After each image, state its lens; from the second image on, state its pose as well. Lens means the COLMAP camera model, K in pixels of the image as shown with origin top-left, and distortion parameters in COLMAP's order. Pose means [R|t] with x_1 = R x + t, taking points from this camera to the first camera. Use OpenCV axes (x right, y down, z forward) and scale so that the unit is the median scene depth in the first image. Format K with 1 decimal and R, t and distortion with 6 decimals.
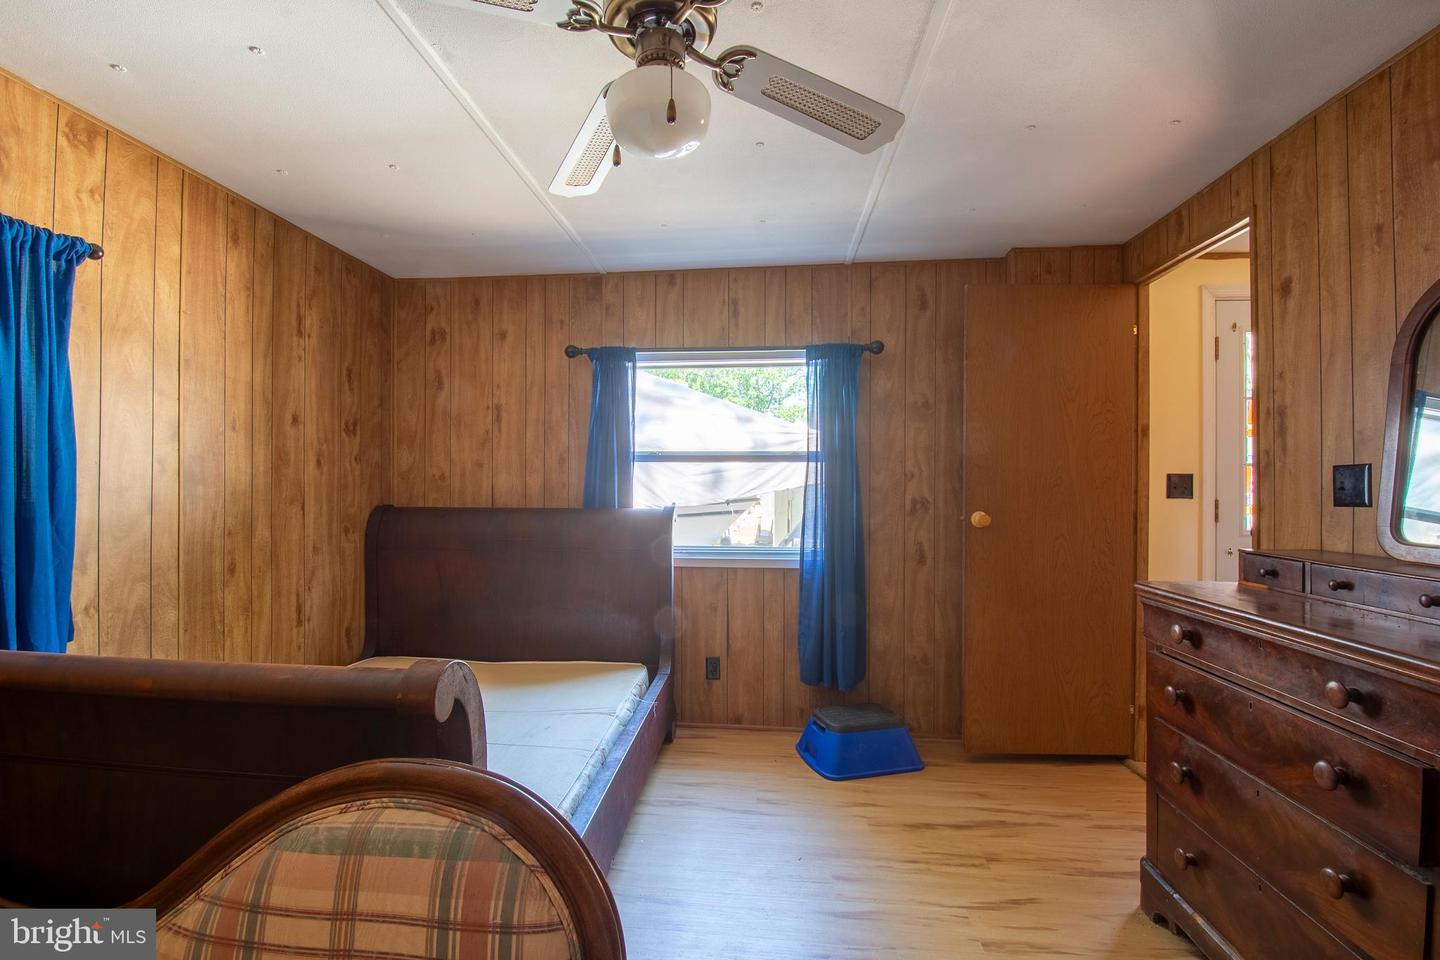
lens RADIAL K [[628.7, 0, 713.5], [0, 628.7, 473.1], [0, 0, 1]] dist [-0.001718, -0.000208]
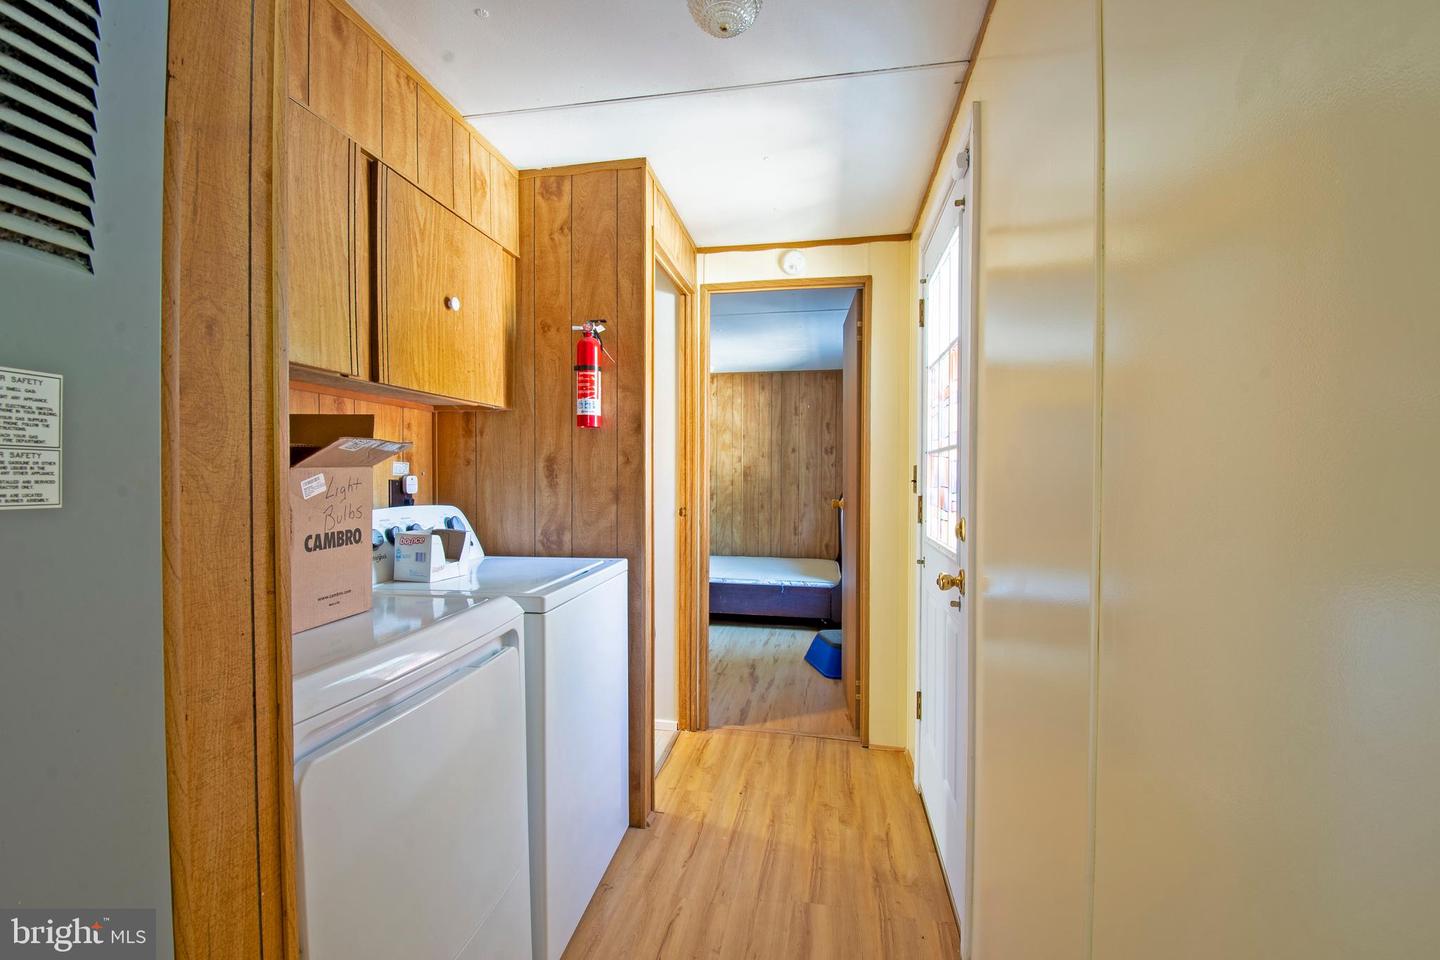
lens RADIAL K [[628.7, 0, 719.7], [0, 628.7, 484.4], [0, 0, 1]] dist [-0.001718, -0.000208]
pose [[-0.061050, 0.009264, -0.998092, 1.917555], [0.006585, 0.999939, 0.008879, 0.025430], [0.998113, -0.006031, -0.061108, 0.925541]]
